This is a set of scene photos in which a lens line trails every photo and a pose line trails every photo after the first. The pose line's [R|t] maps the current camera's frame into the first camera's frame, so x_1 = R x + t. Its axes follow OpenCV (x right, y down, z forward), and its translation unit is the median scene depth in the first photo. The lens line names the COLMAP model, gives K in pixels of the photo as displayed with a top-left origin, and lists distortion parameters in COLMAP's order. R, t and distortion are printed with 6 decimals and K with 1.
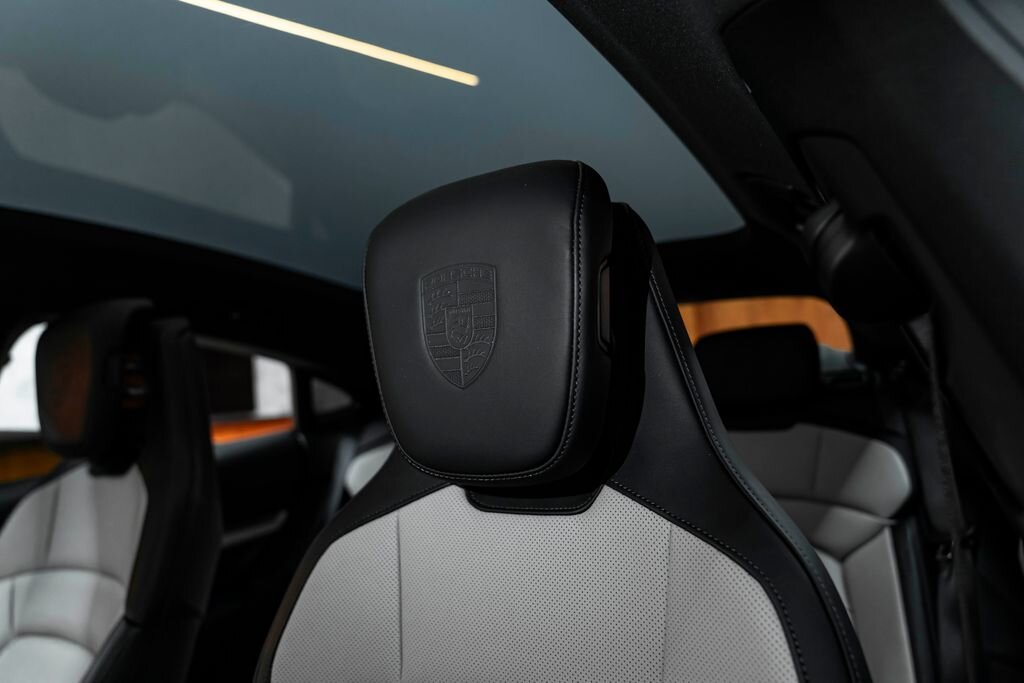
lens RADIAL K [[699.9, 0, 511.0], [0, 699.9, 337.5], [0, 0, 1]] dist [-0.029609, 0.021313]
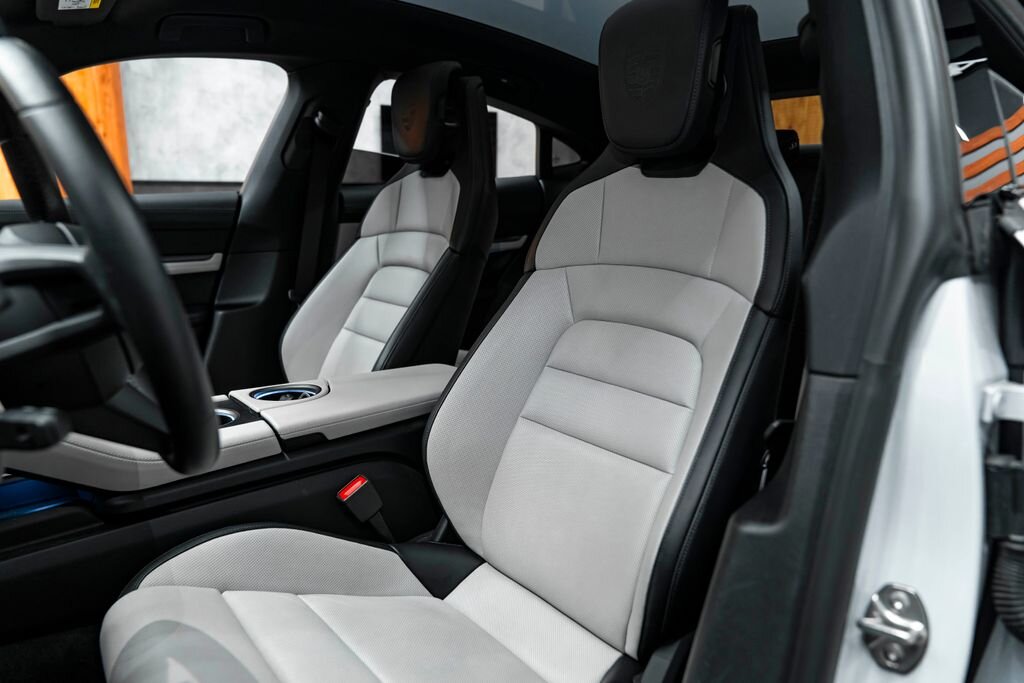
lens RADIAL K [[699.9, 0, 517.8], [0, 699.9, 342.9], [0, 0, 1]] dist [-0.029609, 0.021313]
pose [[0.950590, 0.147777, -0.273022, 0.117710], [-0.062213, 0.952277, 0.298827, 0.070993], [0.304153, -0.267076, 0.914419, -0.559535]]
